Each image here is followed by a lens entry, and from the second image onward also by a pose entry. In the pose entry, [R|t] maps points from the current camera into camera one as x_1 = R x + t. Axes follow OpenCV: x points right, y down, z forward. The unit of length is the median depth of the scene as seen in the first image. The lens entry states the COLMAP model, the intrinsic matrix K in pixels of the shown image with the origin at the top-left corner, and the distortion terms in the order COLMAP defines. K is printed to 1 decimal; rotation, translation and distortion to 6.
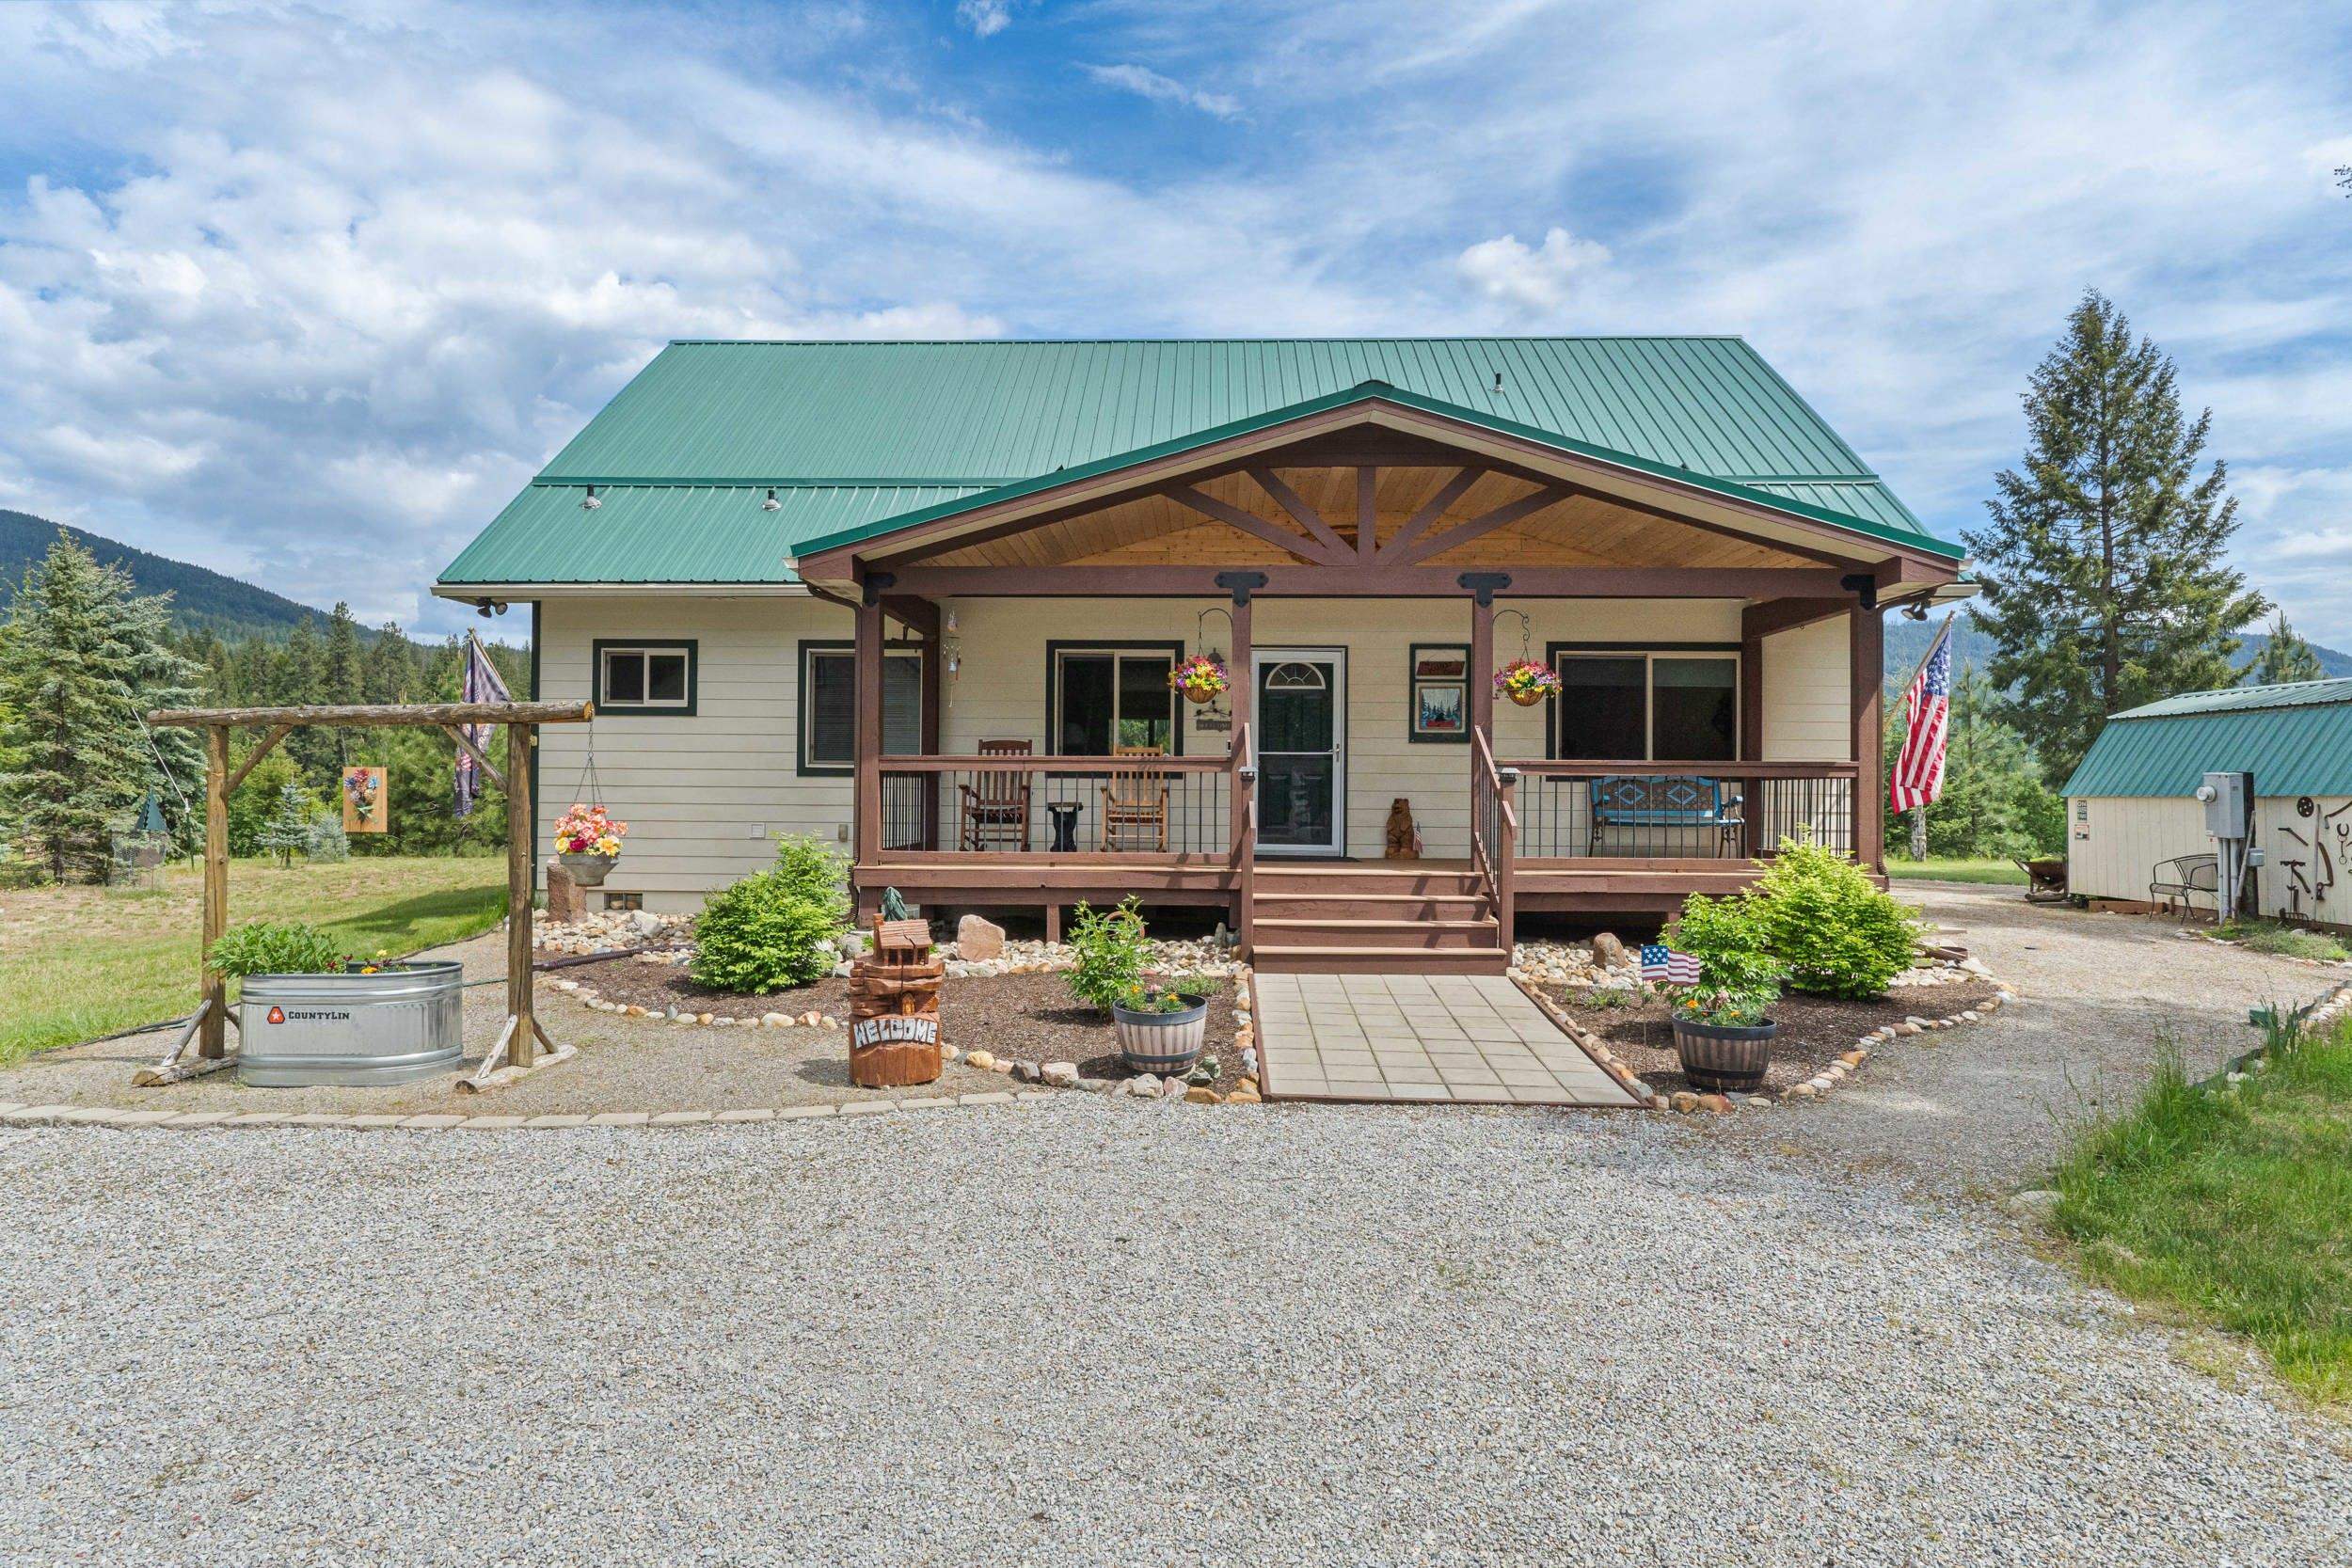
lens RADIAL K [[1334.9, 0, 1171.8], [0, 1334.9, 834.6], [0, 0, 1]] dist [-0.013225, 0.001151]
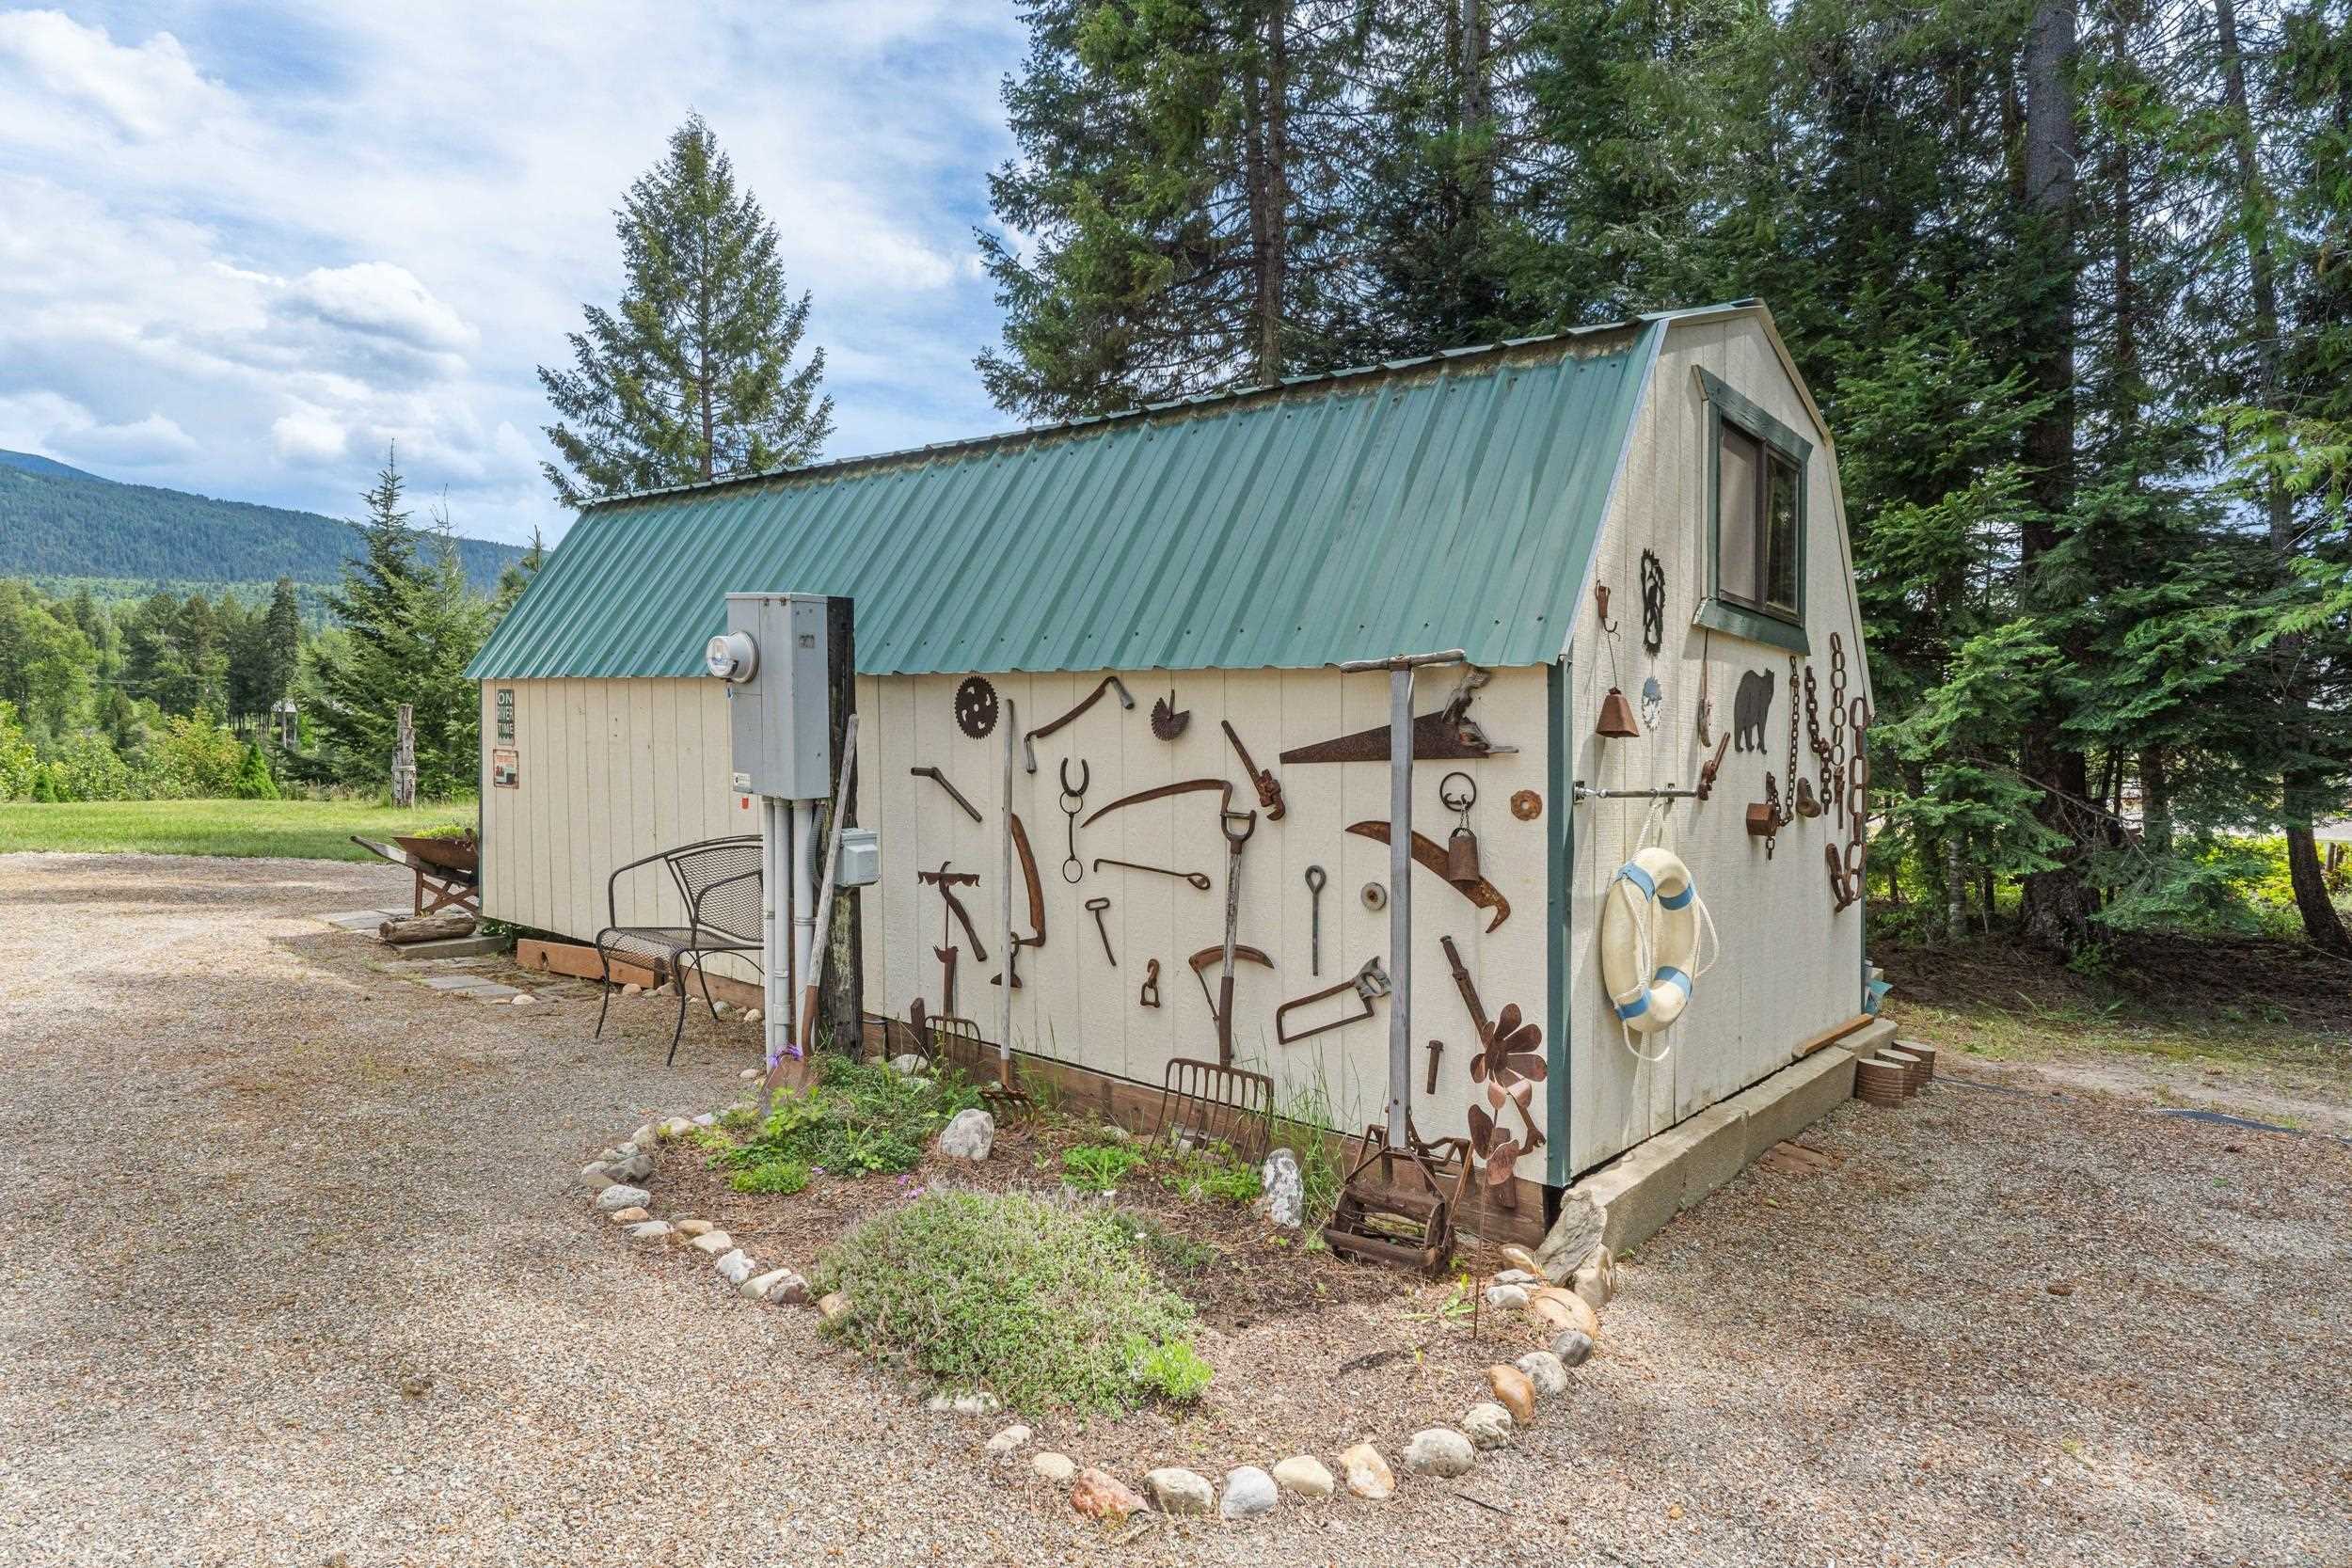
lens RADIAL K [[1334.9, 0, 1171.8], [0, 1334.9, 834.6], [0, 0, 1]] dist [-0.013225, 0.001151]
pose [[0.600578, -0.026630, 0.799123, 0.207732], [-0.017877, 0.998748, 0.046718, -0.001816], [-0.799366, -0.042343, 0.599350, 0.255505]]
